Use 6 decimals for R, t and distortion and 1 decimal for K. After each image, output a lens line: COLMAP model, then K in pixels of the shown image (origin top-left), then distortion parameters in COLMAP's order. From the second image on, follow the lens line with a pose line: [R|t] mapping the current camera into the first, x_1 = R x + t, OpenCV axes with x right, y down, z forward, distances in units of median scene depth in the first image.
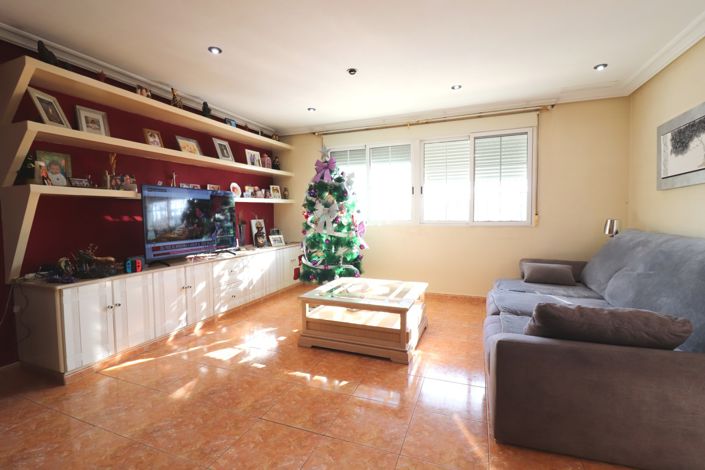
lens RADIAL K [[331.6, 0, 349.2], [0, 331.6, 233.1], [0, 0, 1]] dist [-0.009401, -0.008730]
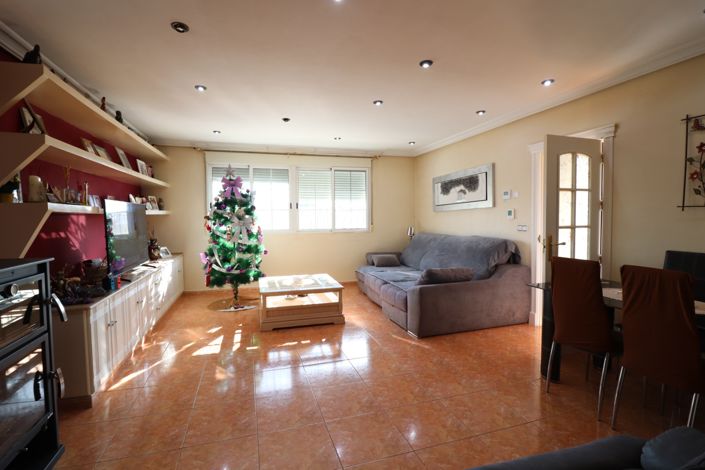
lens RADIAL K [[331.6, 0, 355.6], [0, 331.6, 233.5], [0, 0, 1]] dist [-0.009401, -0.008730]
pose [[0.770249, -0.028444, 0.637109, -0.532361], [0.037866, 0.999282, -0.001165, -0.014386], [-0.636619, 0.025022, 0.770773, -0.166765]]
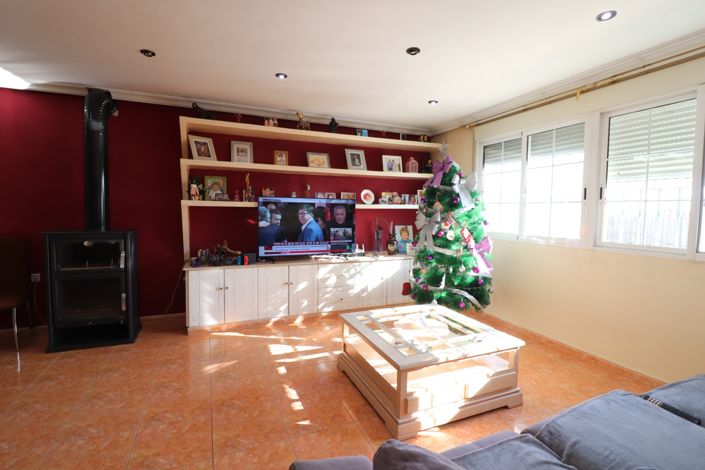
lens RADIAL K [[331.6, 0, 349.8], [0, 331.6, 233.1], [0, 0, 1]] dist [-0.009401, -0.008730]
pose [[0.696442, 0.065634, -0.714605, 0.415893], [-0.061950, 0.997590, 0.031250, -0.054597], [0.714934, 0.022505, 0.698830, 0.285384]]
